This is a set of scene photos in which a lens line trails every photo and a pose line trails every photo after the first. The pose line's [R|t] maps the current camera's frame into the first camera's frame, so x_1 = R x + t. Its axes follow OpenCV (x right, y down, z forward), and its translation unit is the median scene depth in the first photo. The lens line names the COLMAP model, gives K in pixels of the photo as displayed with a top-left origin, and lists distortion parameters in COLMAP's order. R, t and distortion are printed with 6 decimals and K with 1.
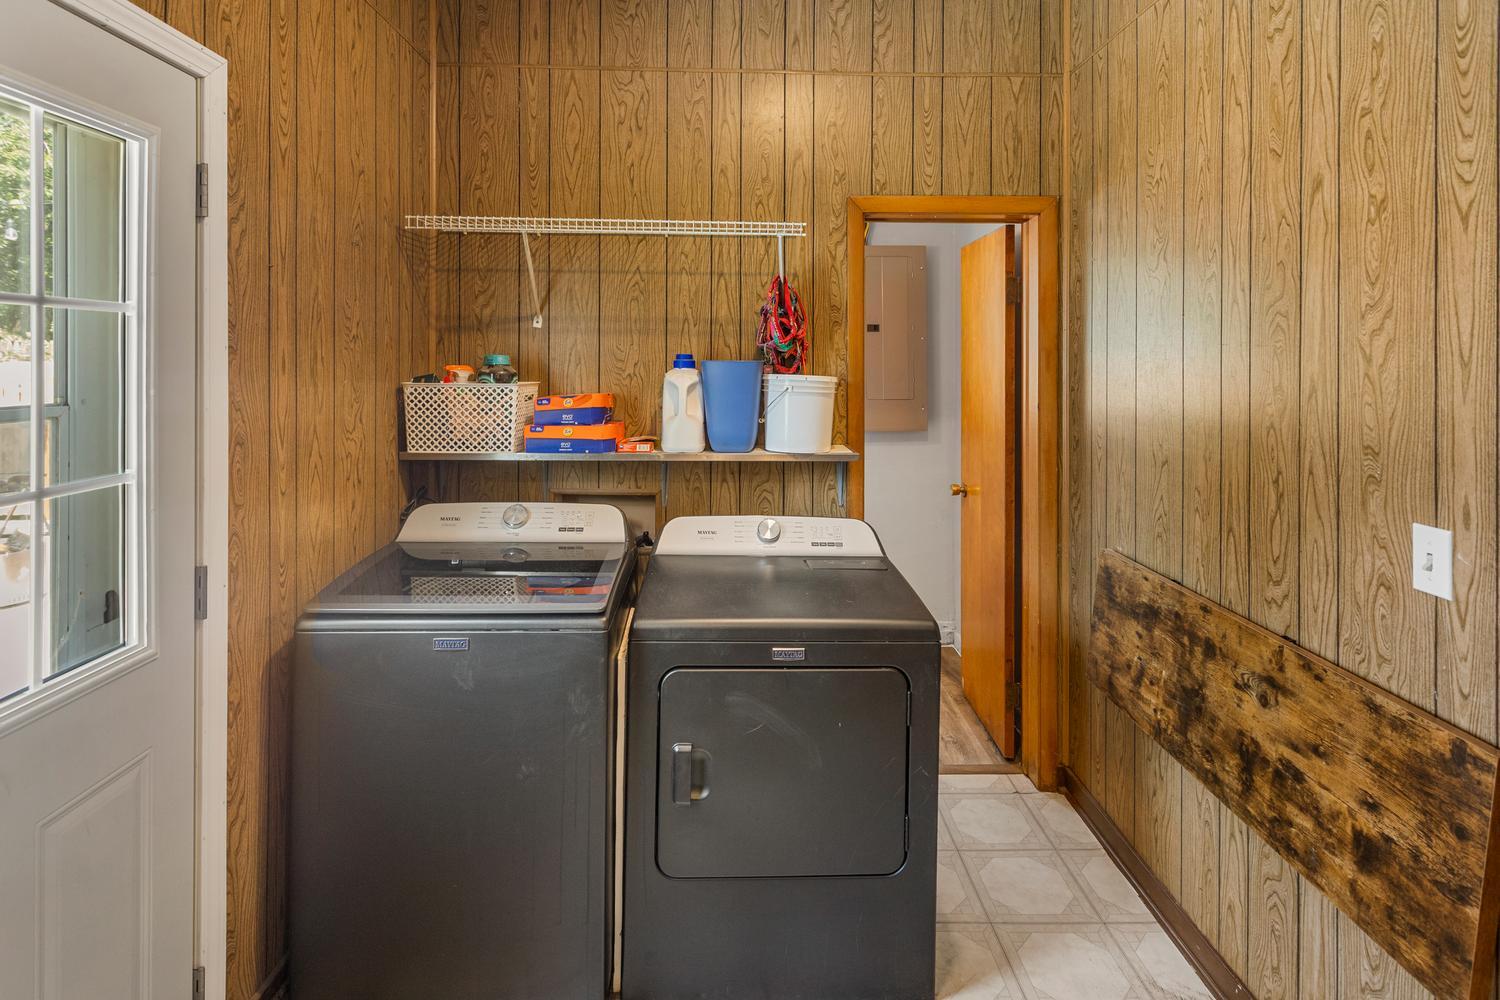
lens RADIAL K [[764.3, 0, 754.5], [0, 764.3, 353.3], [0, 0, 1]] dist [0.000271, 0.000177]
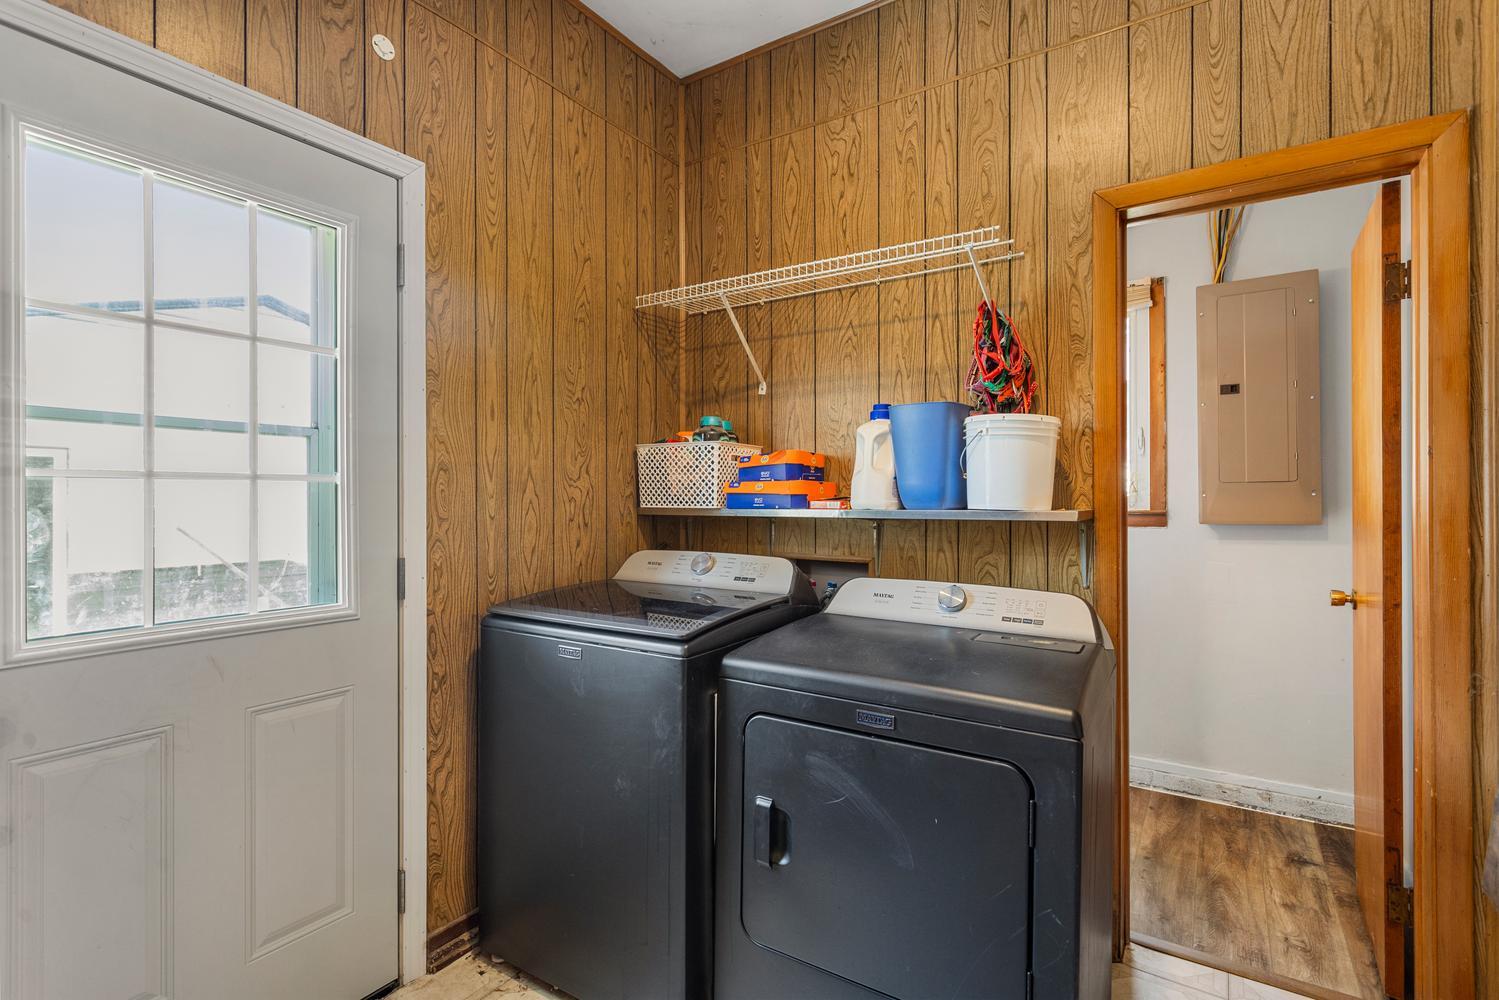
lens RADIAL K [[720.6, 0, 746.0], [0, 720.6, 494.8], [0, 0, 1]] dist [0.000002, 0.000334]
pose [[0.820044, -0.007821, -0.572247, 0.255175], [0.009697, 0.999953, 0.000229, 0.102232], [0.572218, -0.005737, 0.820081, 0.195360]]
